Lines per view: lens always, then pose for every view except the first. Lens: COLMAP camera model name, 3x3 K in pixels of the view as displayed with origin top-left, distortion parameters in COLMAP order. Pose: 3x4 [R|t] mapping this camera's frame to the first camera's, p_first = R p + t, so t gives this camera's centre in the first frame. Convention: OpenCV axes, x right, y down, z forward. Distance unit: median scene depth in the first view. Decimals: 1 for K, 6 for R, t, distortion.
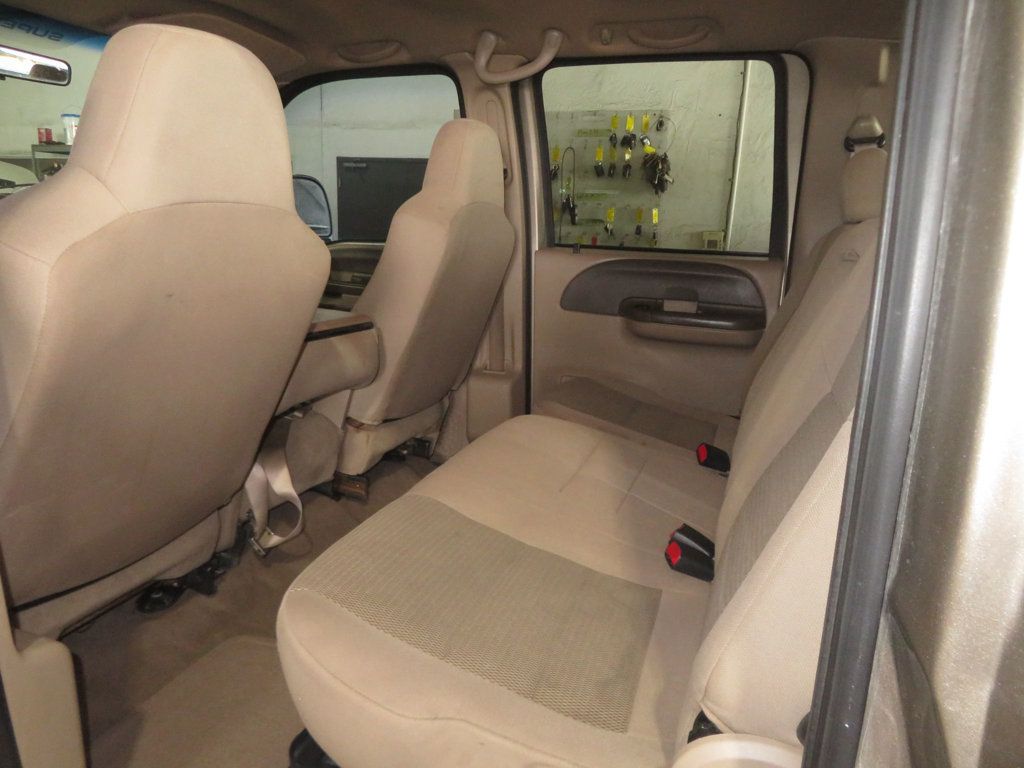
lens RADIAL K [[728.5, 0, 516.1], [0, 728.5, 388.0], [0, 0, 1]] dist [-0.008450, 0.017764]
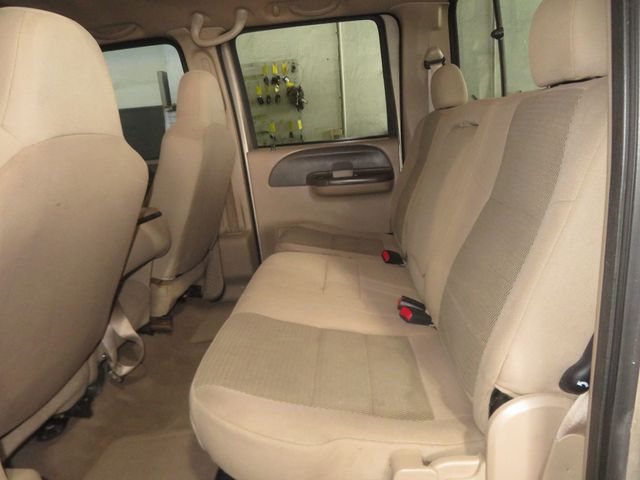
lens RADIAL K [[455.3, 0, 318.9], [0, 455.3, 241.3], [0, 0, 1]] dist [-0.008450, 0.017764]
pose [[0.956623, -0.176821, 0.231531, -0.102271], [0.176007, 0.984088, 0.024339, 0.003418], [-0.232151, 0.017467, 0.972523, 0.022263]]
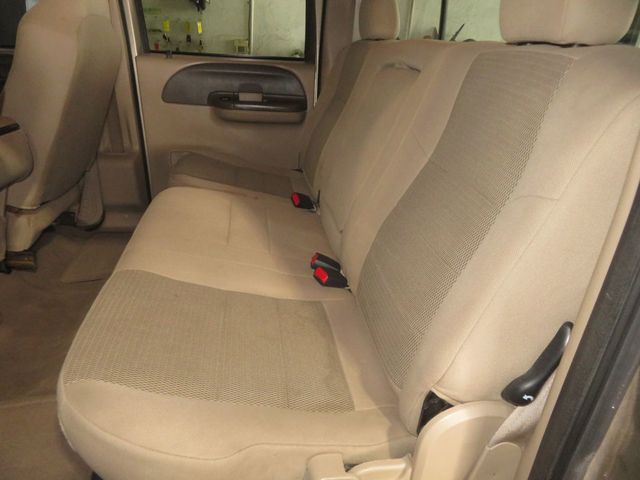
lens RADIAL K [[455.3, 0, 319.5], [0, 455.3, 240.9], [0, 0, 1]] dist [-0.008450, 0.017764]
pose [[0.890131, -0.169195, 0.423131, -0.096651], [0.077957, 0.971370, 0.224419, -0.029860], [-0.448987, -0.166776, 0.877836, 0.105203]]
